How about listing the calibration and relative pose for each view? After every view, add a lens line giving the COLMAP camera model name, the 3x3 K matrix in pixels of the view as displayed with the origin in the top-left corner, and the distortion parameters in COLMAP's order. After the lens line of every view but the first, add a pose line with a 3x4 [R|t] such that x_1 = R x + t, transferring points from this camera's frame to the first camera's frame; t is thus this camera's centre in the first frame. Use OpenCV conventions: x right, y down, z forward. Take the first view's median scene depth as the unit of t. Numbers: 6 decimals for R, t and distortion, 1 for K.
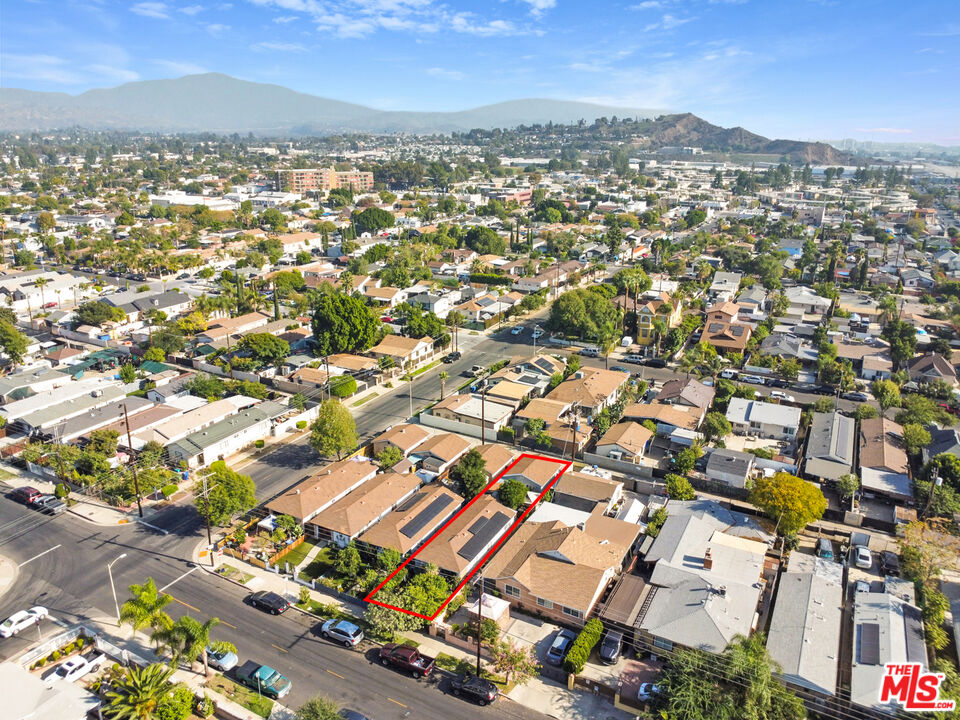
lens RADIAL K [[695.2, 0, 480.0], [0, 695.2, 360.0], [0, 0, 1]] dist [-0.002067, -0.001684]
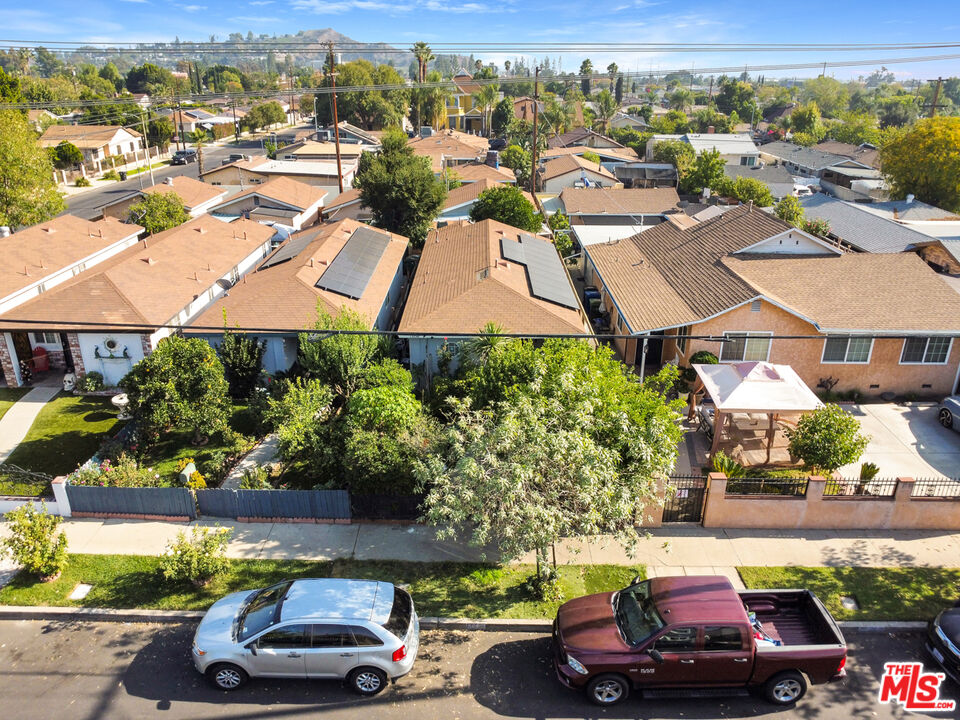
lens RADIAL K [[681.2, 0, 480.0], [0, 681.2, 360.0], [0, 0, 1]] dist [-0.036871, 0.000571]
pose [[0.878085, -0.178414, 0.443998, -0.207553], [0.140353, 0.983108, 0.117474, 0.268903], [-0.457457, -0.040836, 0.888293, 0.730846]]
